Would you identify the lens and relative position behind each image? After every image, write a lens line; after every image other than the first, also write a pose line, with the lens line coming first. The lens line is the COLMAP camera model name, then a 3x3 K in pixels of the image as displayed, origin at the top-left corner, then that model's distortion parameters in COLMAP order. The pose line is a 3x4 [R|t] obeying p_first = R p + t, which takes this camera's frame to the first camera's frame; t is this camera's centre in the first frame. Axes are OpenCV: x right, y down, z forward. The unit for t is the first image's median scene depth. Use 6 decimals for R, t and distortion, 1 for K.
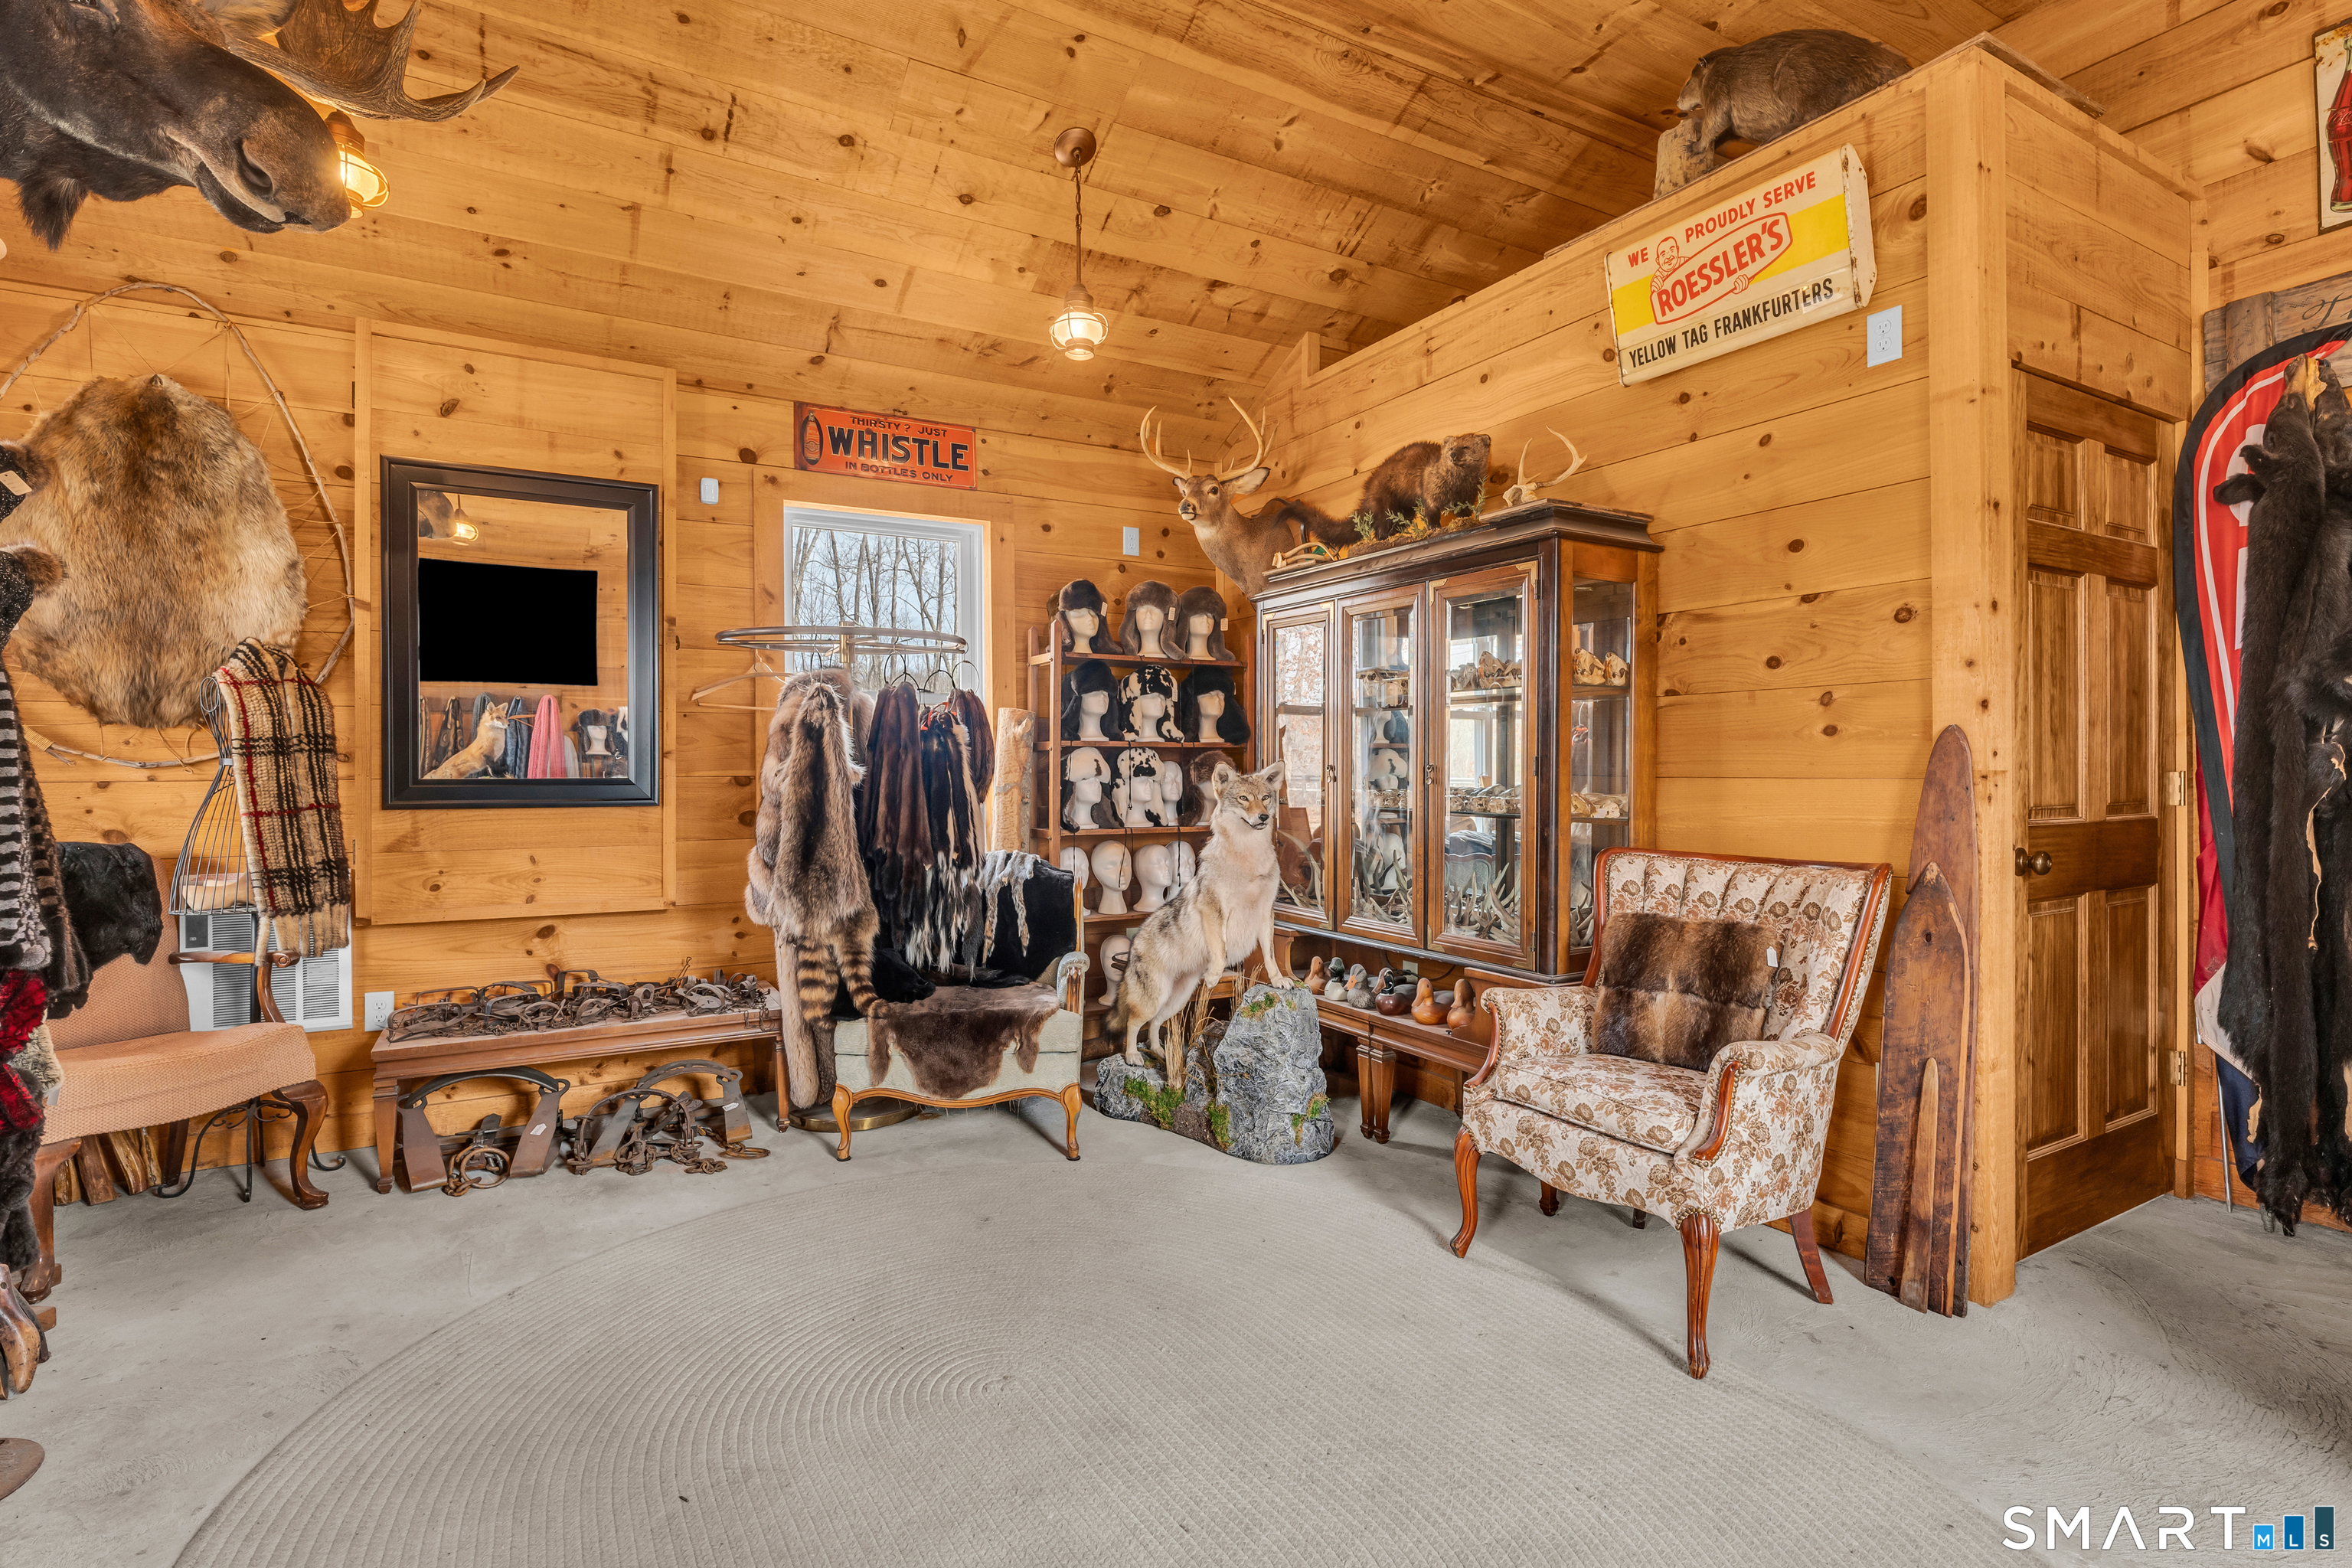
lens RADIAL K [[1139.8, 0, 1176.0], [0, 1139.8, 784.0], [0, 0, 1]] dist [0.000259, -0.000052]
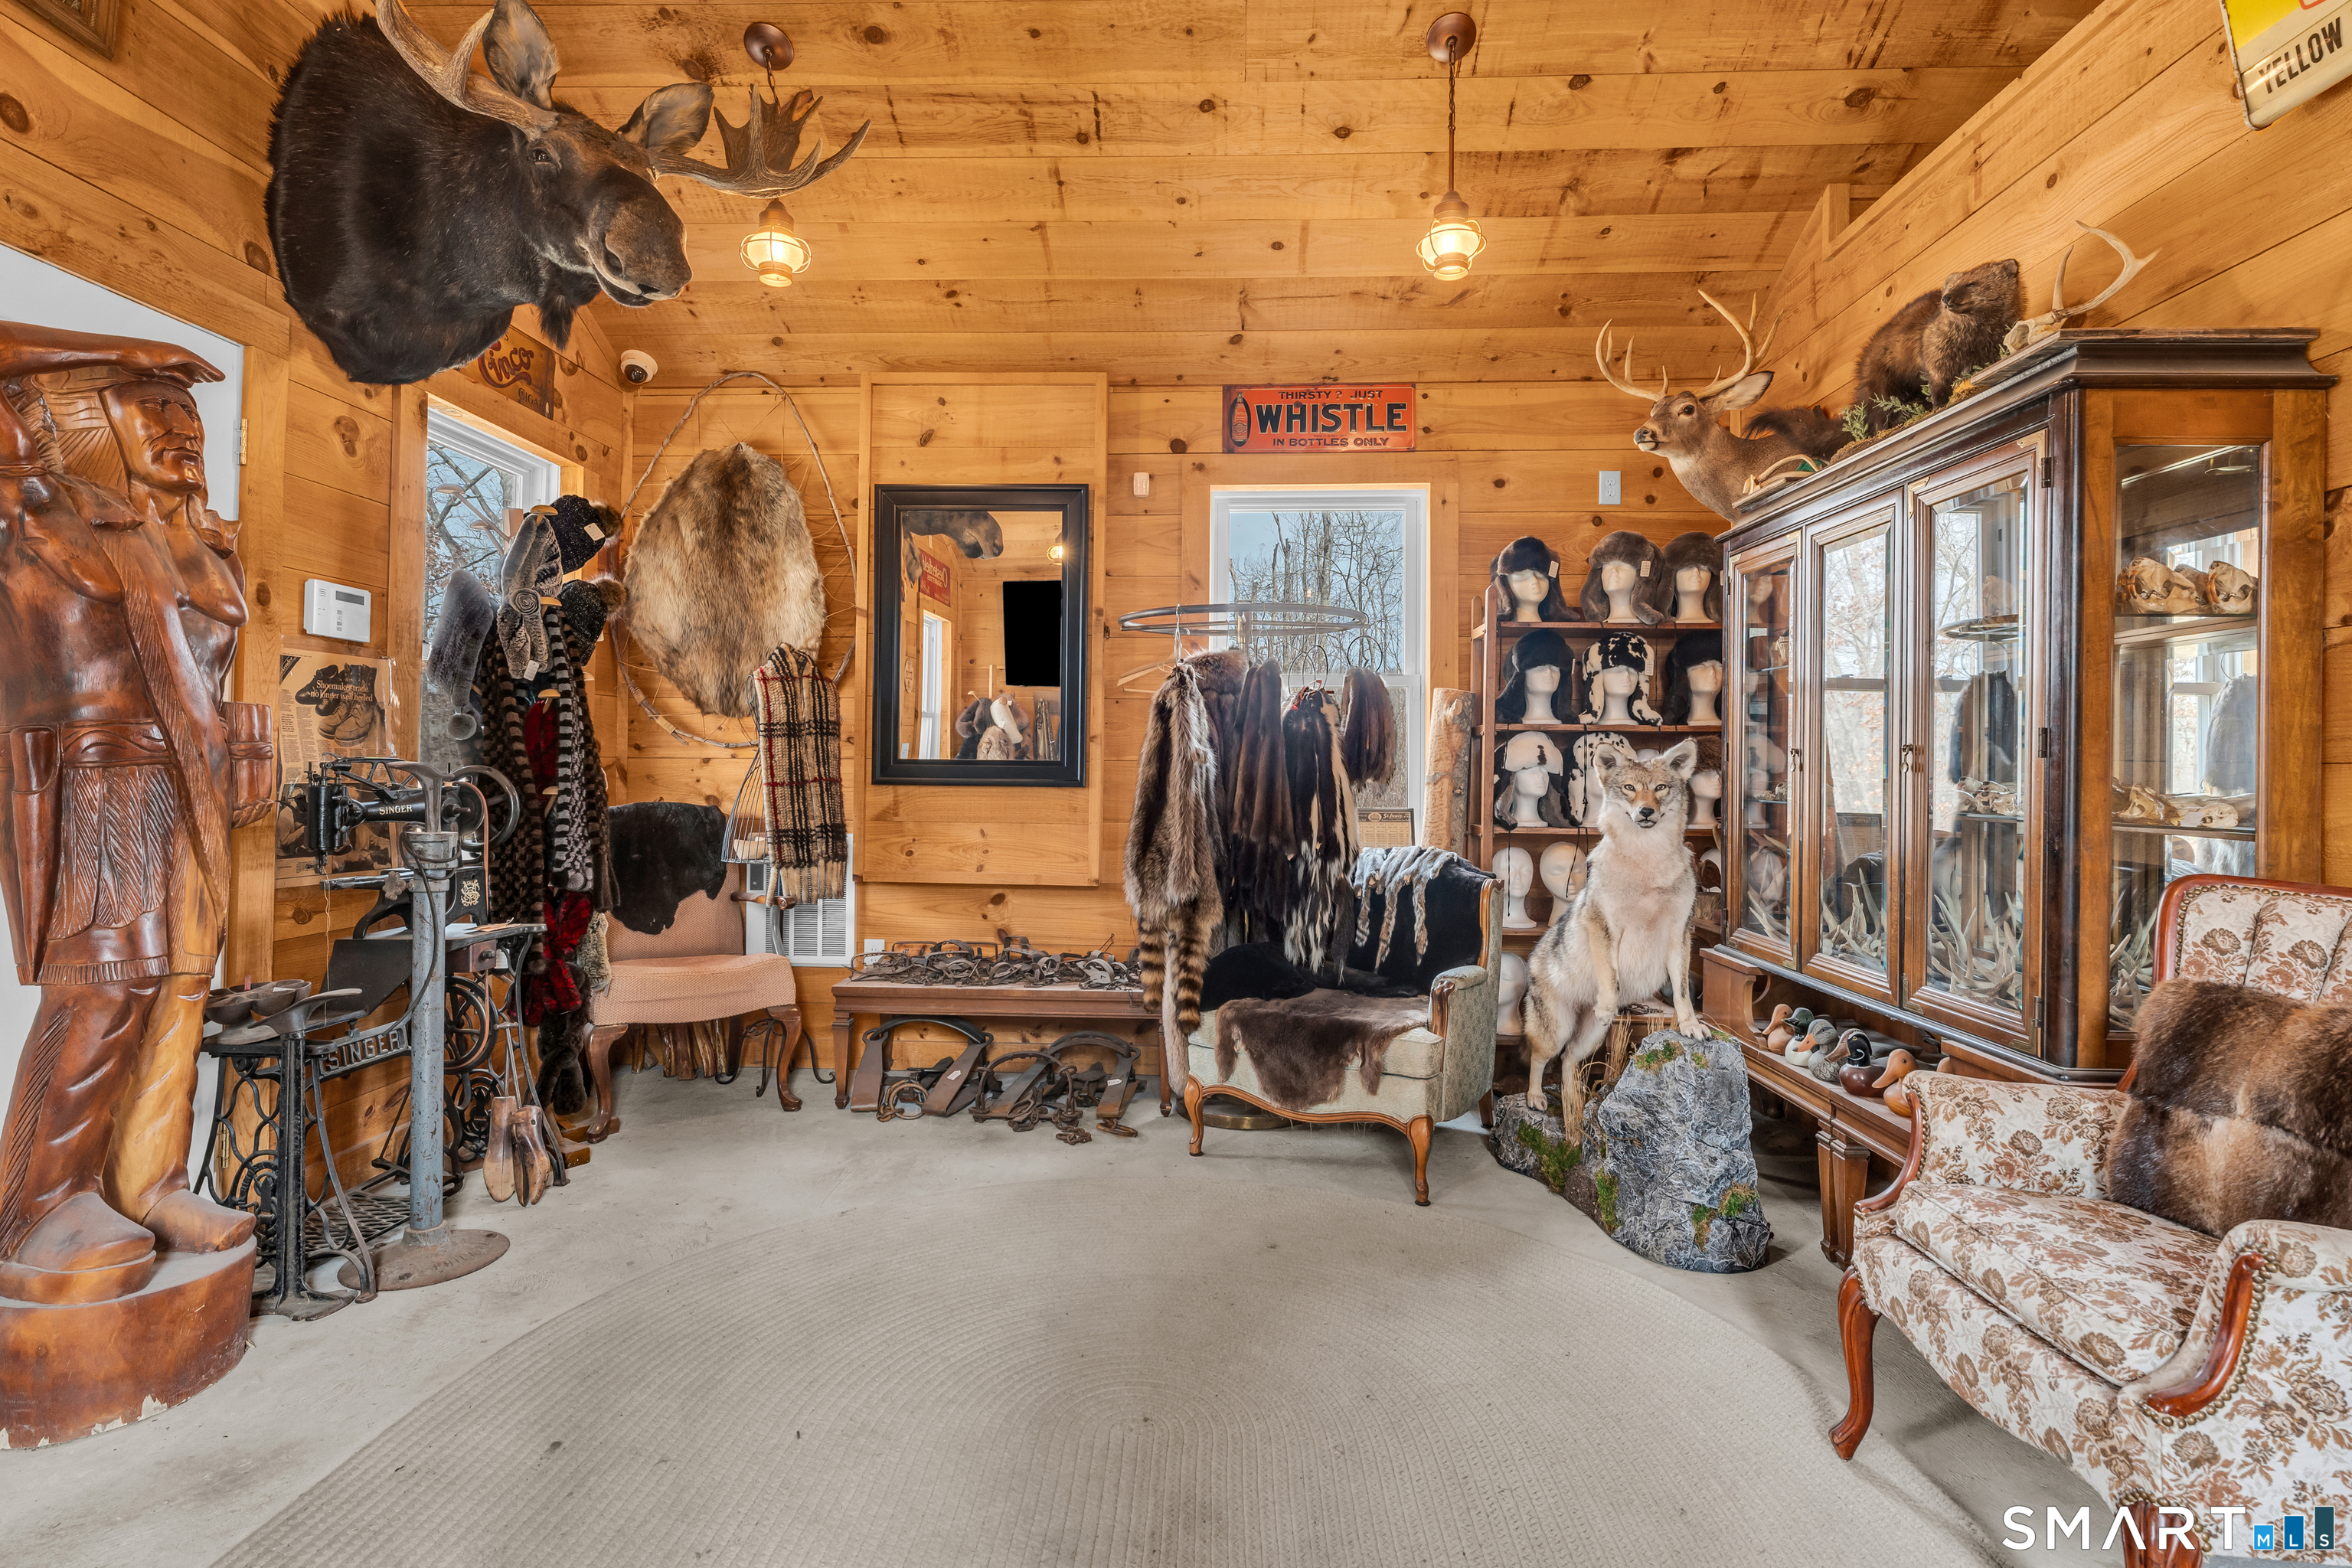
lens RADIAL K [[1175.9, 0, 1173.2], [0, 1175.9, 767.6], [0, 0, 1]] dist [-0.000398, 0.000017]
pose [[0.842077, 0.009540, -0.539273, 0.227942], [-0.019124, 0.999743, -0.012177, 0.014302], [0.539018, 0.020567, 0.842043, 0.144473]]
